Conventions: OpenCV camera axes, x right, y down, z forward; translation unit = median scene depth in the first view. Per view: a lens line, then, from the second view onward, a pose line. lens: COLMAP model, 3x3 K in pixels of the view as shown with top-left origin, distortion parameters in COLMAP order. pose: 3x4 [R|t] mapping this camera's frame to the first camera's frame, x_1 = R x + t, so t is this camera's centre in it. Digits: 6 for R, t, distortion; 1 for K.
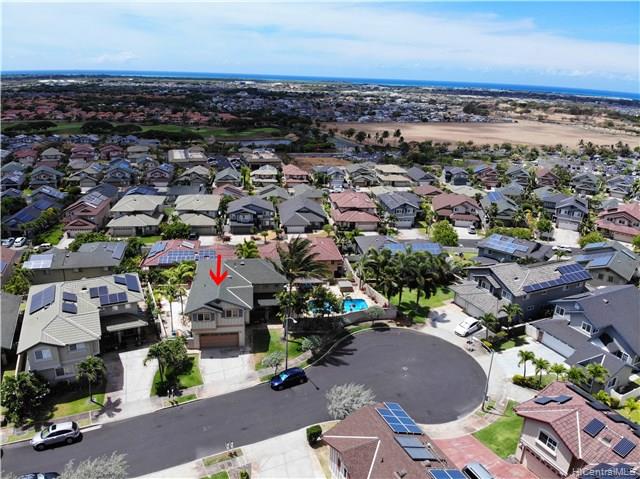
lens RADIAL K [[486.0, 0, 320.0], [0, 486.0, 239.5], [0, 0, 1]] dist [-0.035532, -0.003898]
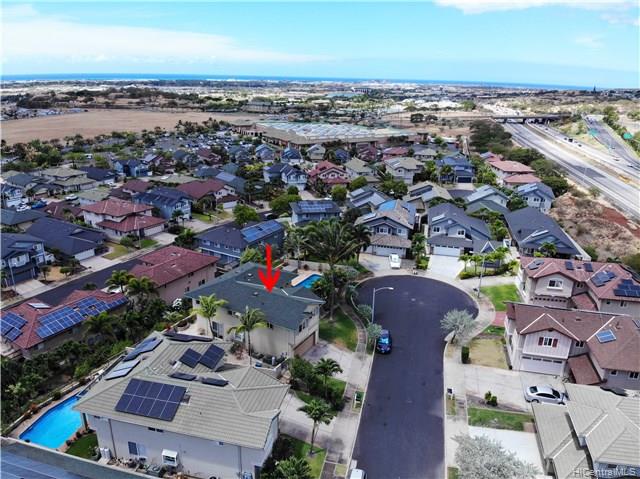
lens RADIAL K [[486.0, 0, 320.0], [0, 486.0, 239.5], [0, 0, 1]] dist [-0.035532, -0.003898]
pose [[0.622584, -0.279736, 0.730847, -0.141442], [0.259984, 0.954817, 0.143990, -0.021972], [-0.738104, 0.100363, 0.667180, 0.051165]]
